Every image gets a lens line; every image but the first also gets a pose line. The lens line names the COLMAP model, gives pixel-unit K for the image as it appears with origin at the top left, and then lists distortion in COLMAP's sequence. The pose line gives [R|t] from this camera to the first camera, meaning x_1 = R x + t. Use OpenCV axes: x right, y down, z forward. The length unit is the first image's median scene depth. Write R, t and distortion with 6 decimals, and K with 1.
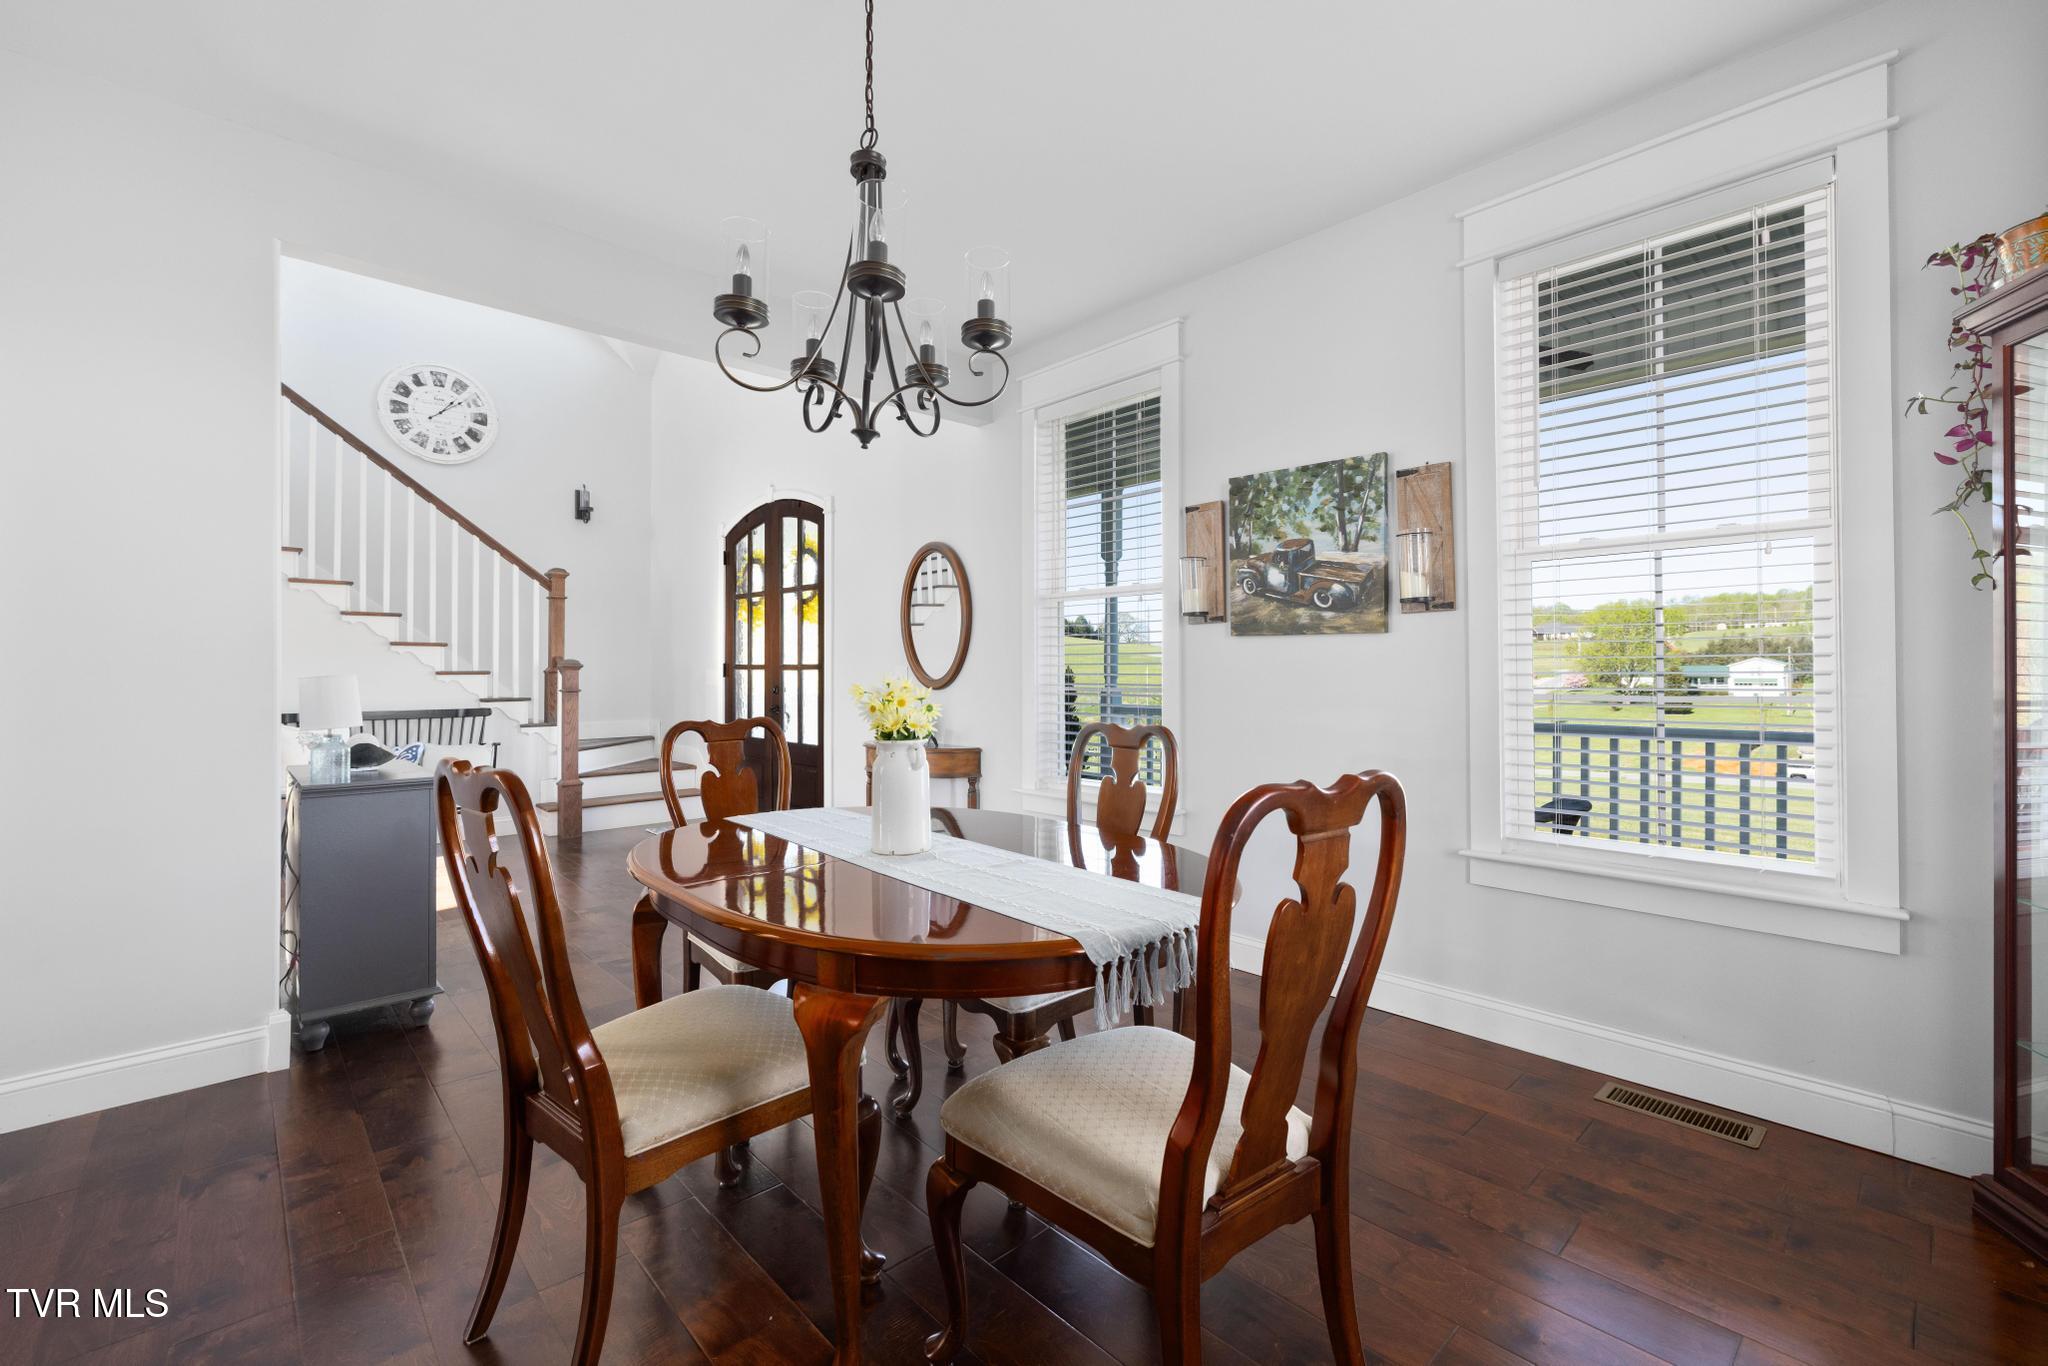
lens RADIAL K [[874.3, 0, 1029.1], [0, 874.3, 681.5], [0, 0, 1]] dist [-0.001500, 0.001588]
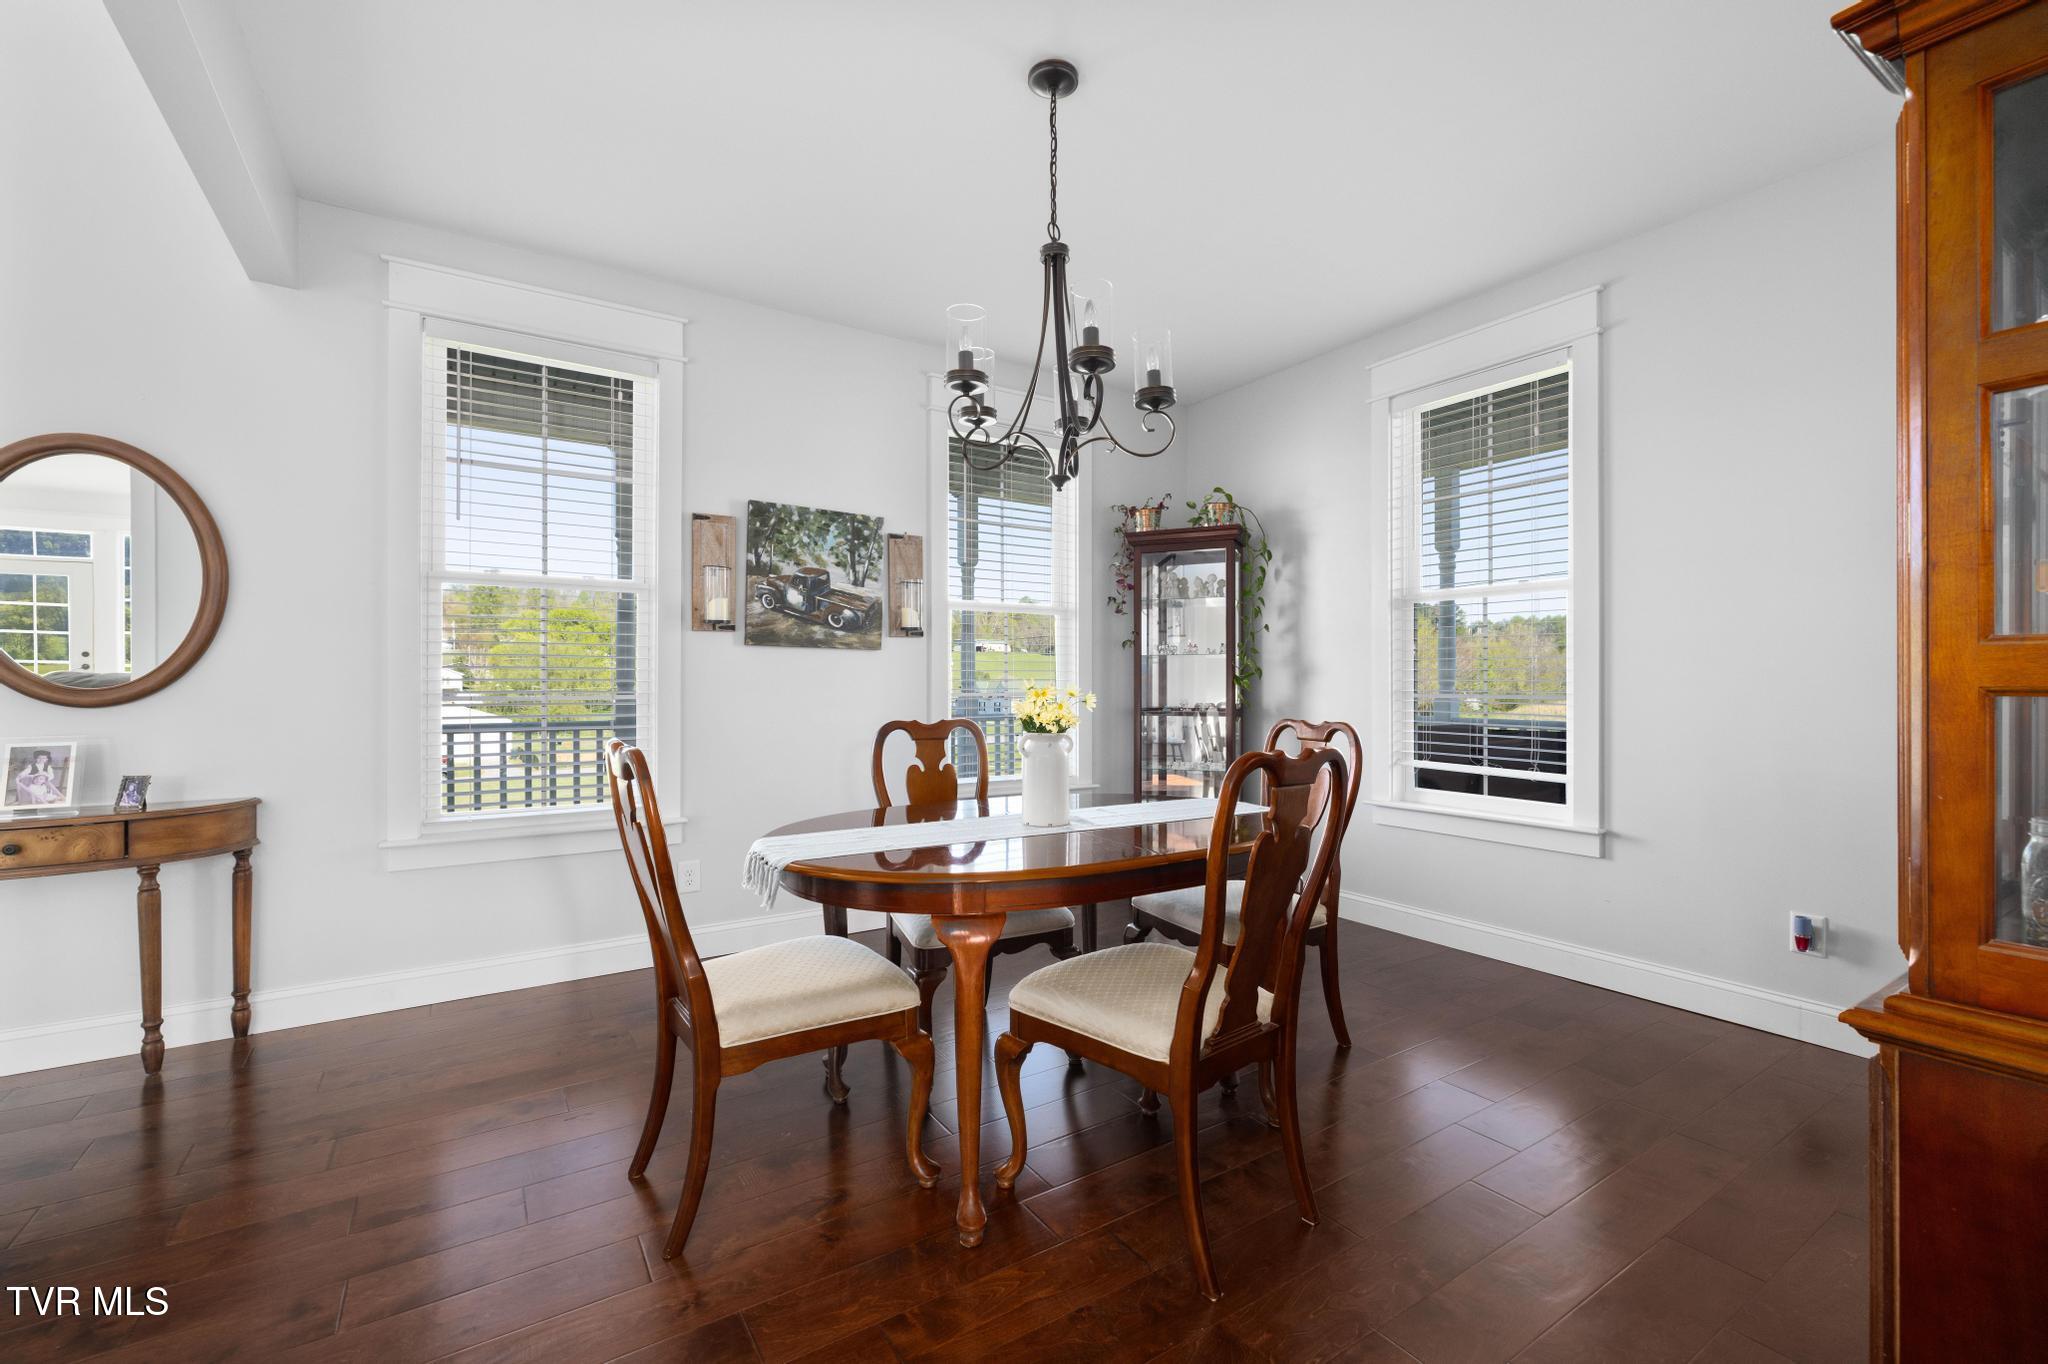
lens RADIAL K [[874.3, 0, 1019.9], [0, 874.3, 687.8], [0, 0, 1]] dist [-0.001500, 0.001588]
pose [[0.164004, -0.006508, 0.986438, -0.836988], [0.008036, 0.999954, 0.005261, -0.002315], [-0.986427, 0.007064, 0.164049, 0.525841]]
